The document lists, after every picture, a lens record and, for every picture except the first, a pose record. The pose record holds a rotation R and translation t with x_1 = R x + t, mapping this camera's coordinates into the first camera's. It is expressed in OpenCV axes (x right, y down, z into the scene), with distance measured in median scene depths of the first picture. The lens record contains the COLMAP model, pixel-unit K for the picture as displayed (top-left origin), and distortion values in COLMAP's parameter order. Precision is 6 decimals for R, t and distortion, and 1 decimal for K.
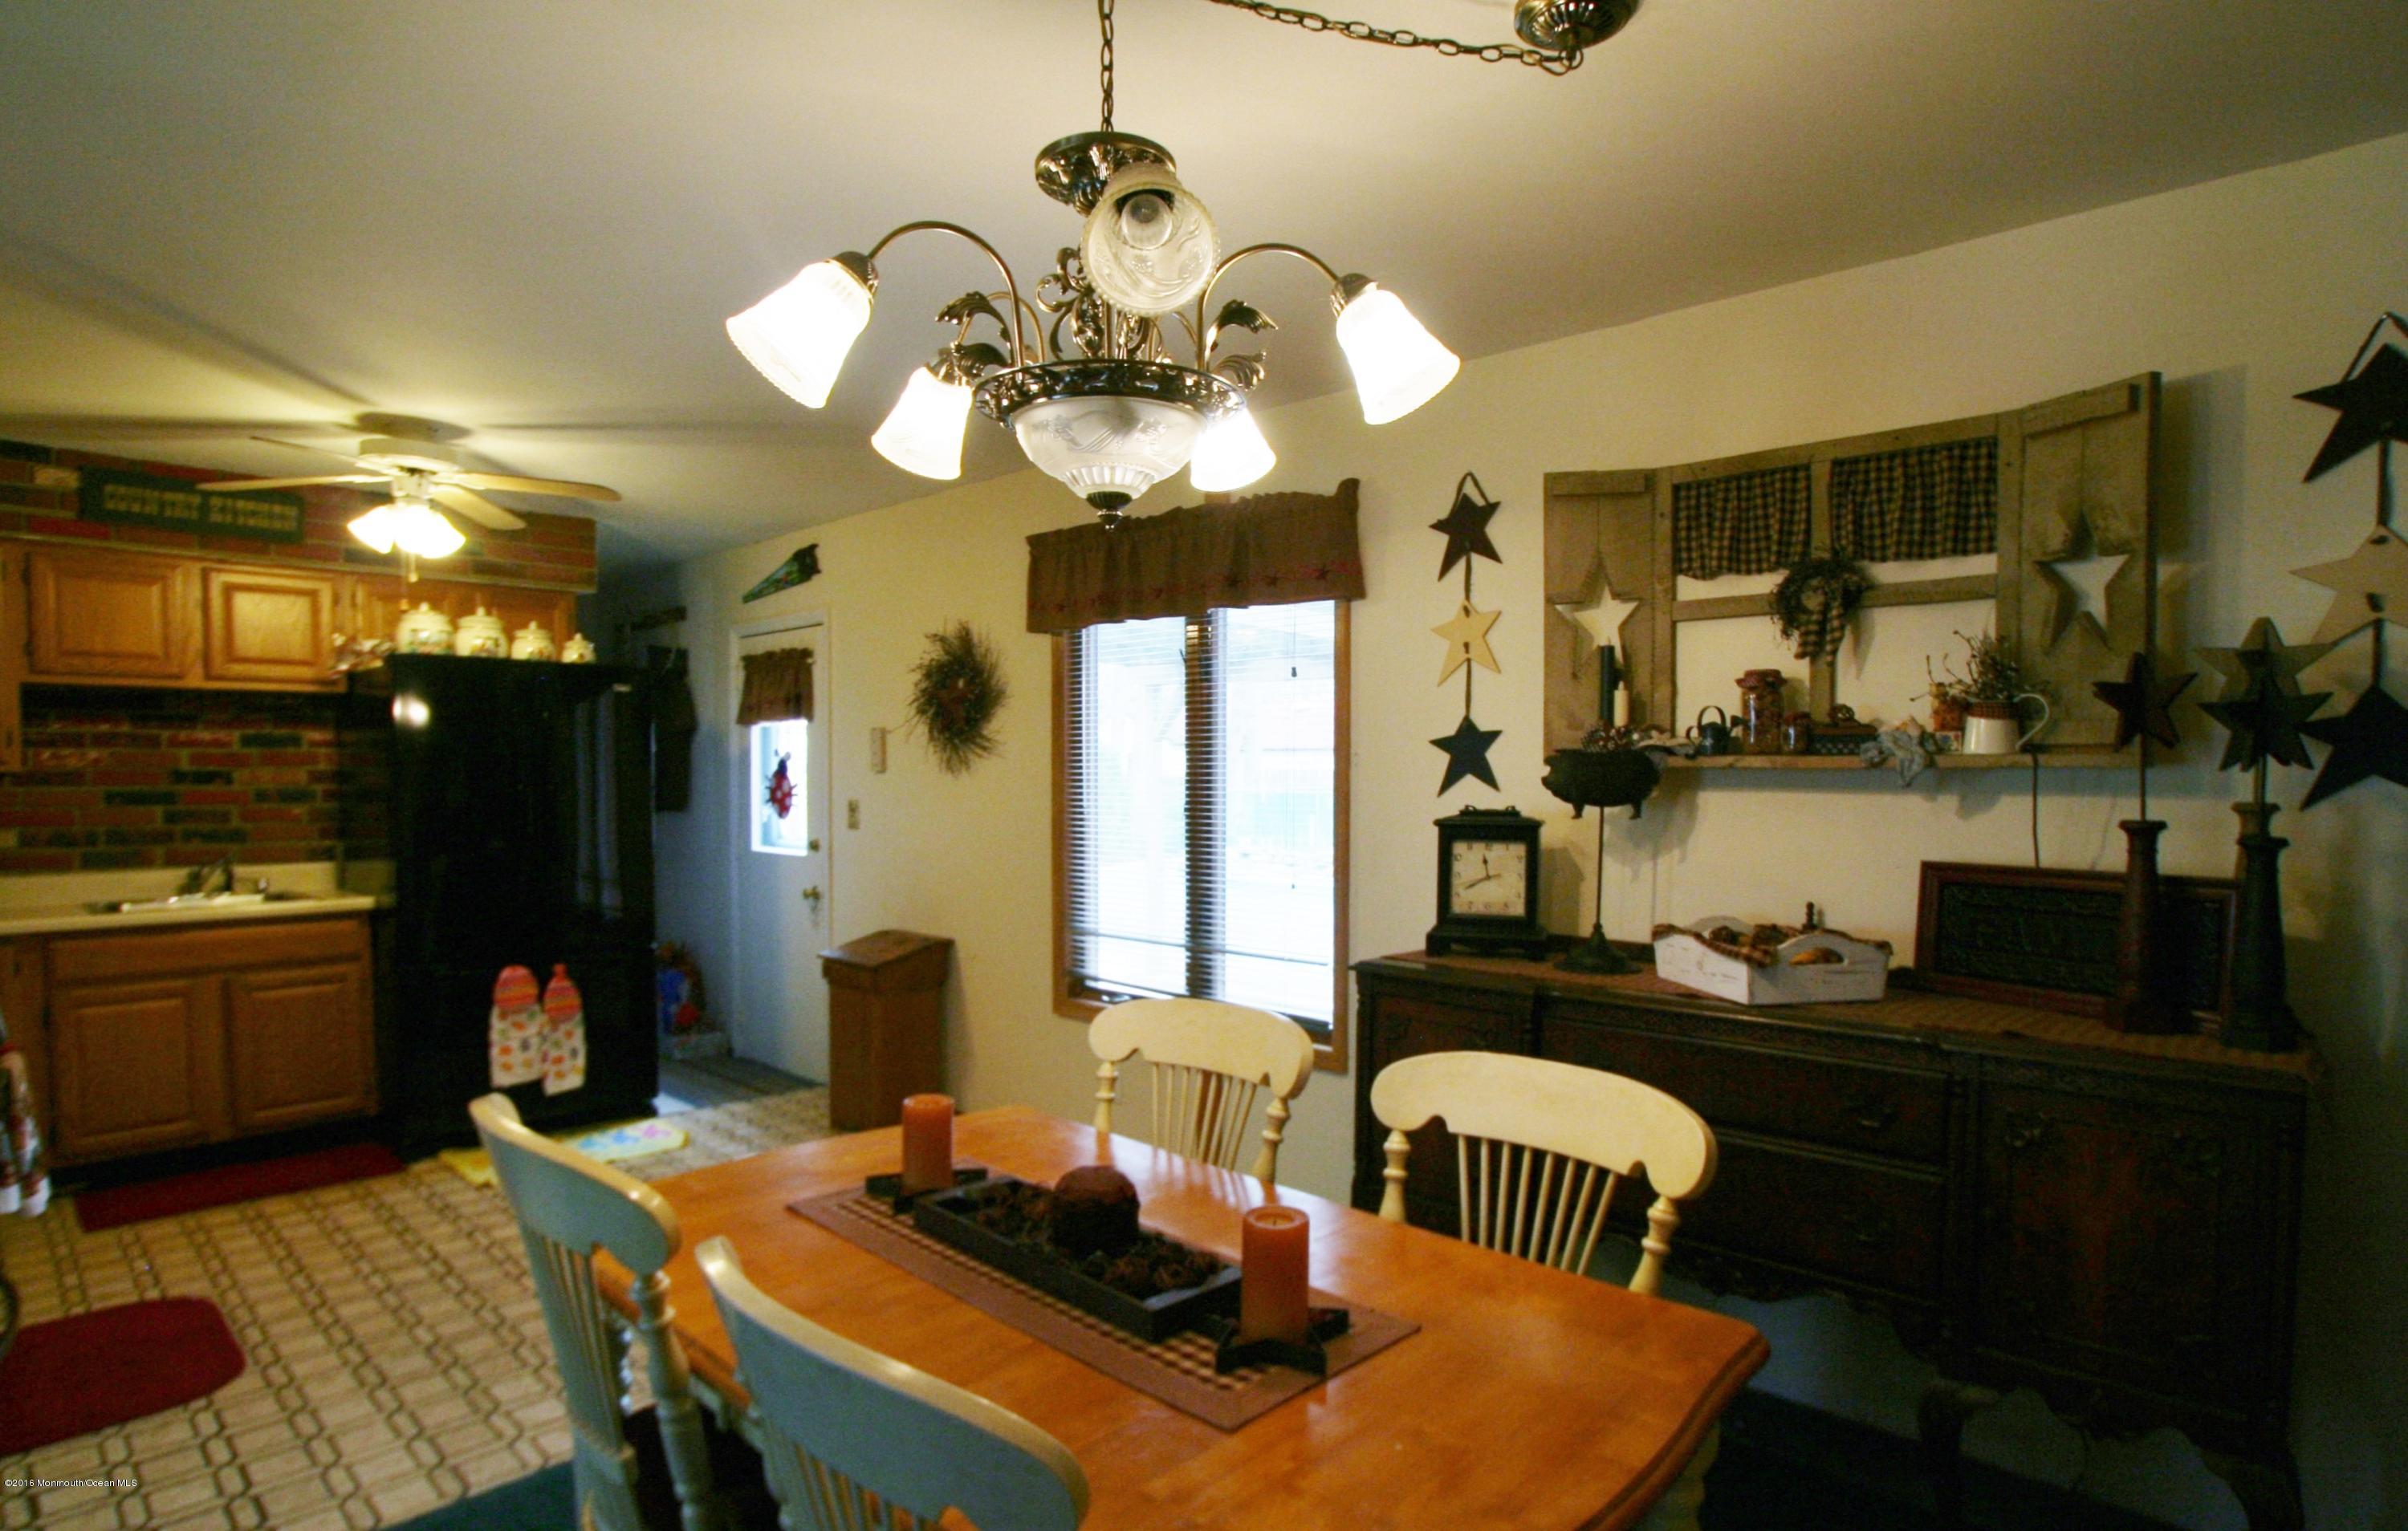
lens RADIAL K [[1369.3, 0, 1204.0], [0, 1369.3, 765.5], [0, 0, 1]] dist [-0.000375, -0.000077]
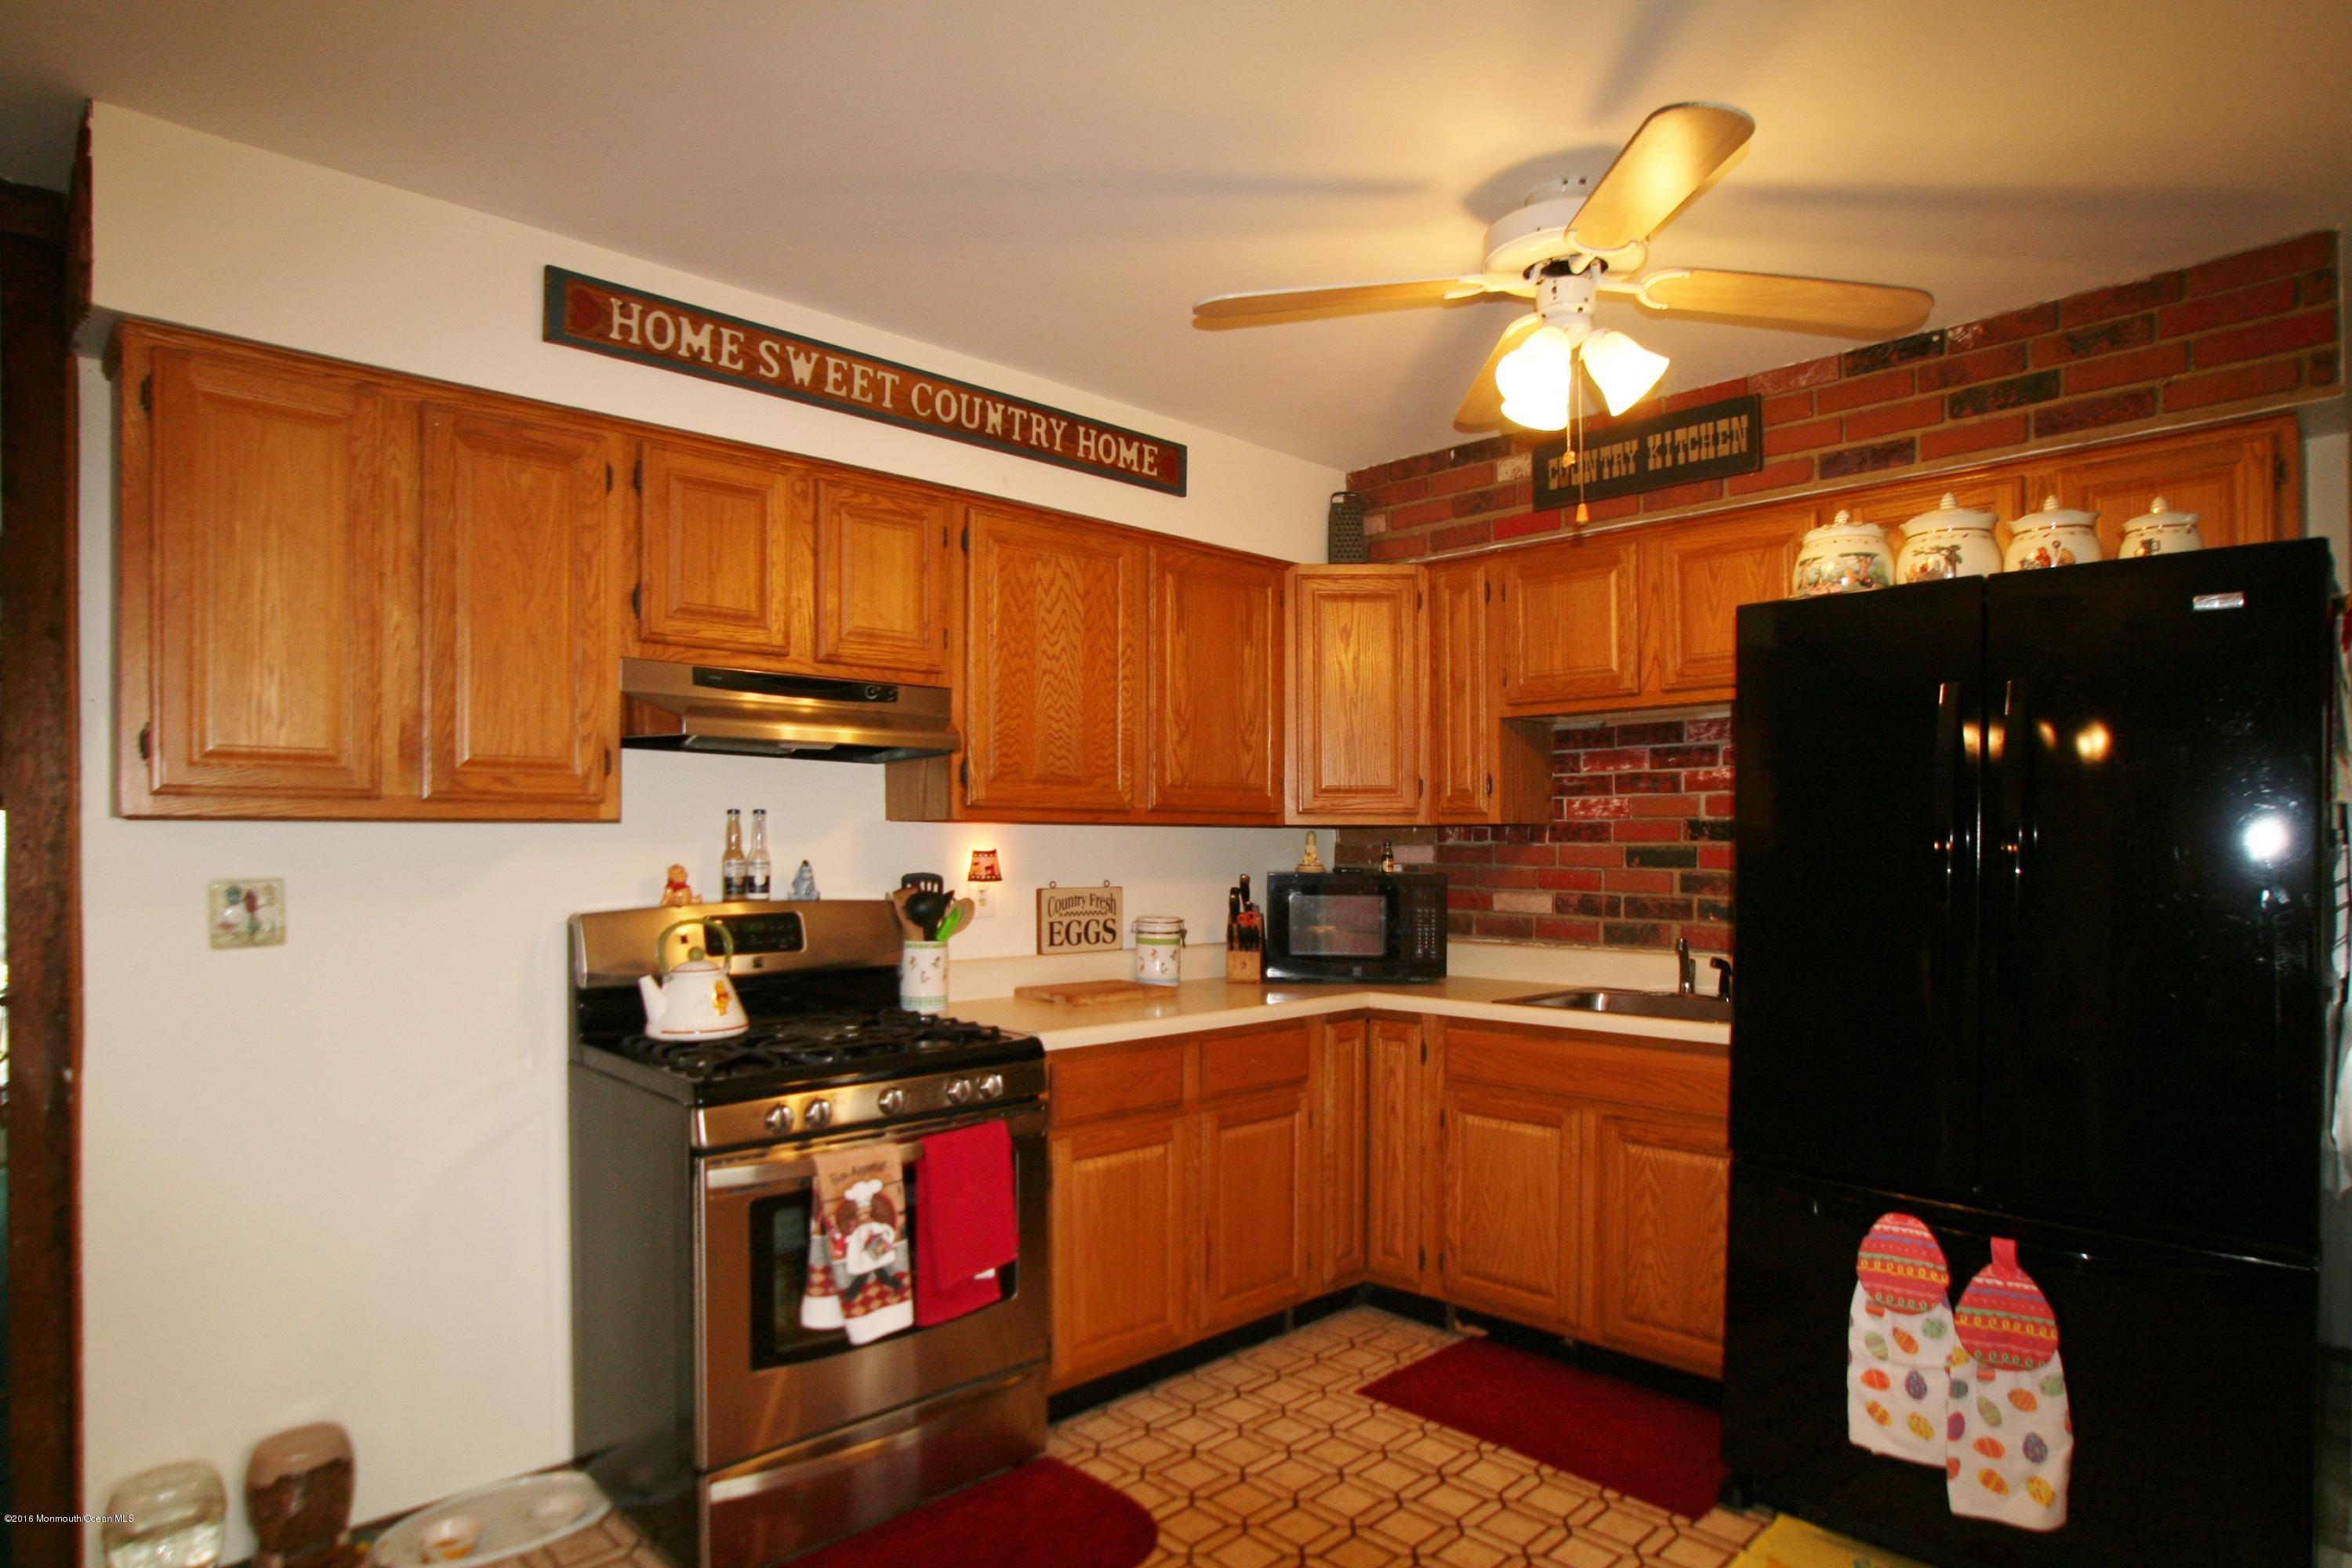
lens RADIAL K [[1299.7, 0, 1191.1], [0, 1299.7, 837.2], [0, 0, 1]] dist [-0.084504, 0.046992]
pose [[-0.026455, -0.003335, -0.999644, -0.050551], [0.005286, 0.999980, -0.003476, 0.013751], [0.999636, -0.005376, -0.026437, 0.762326]]
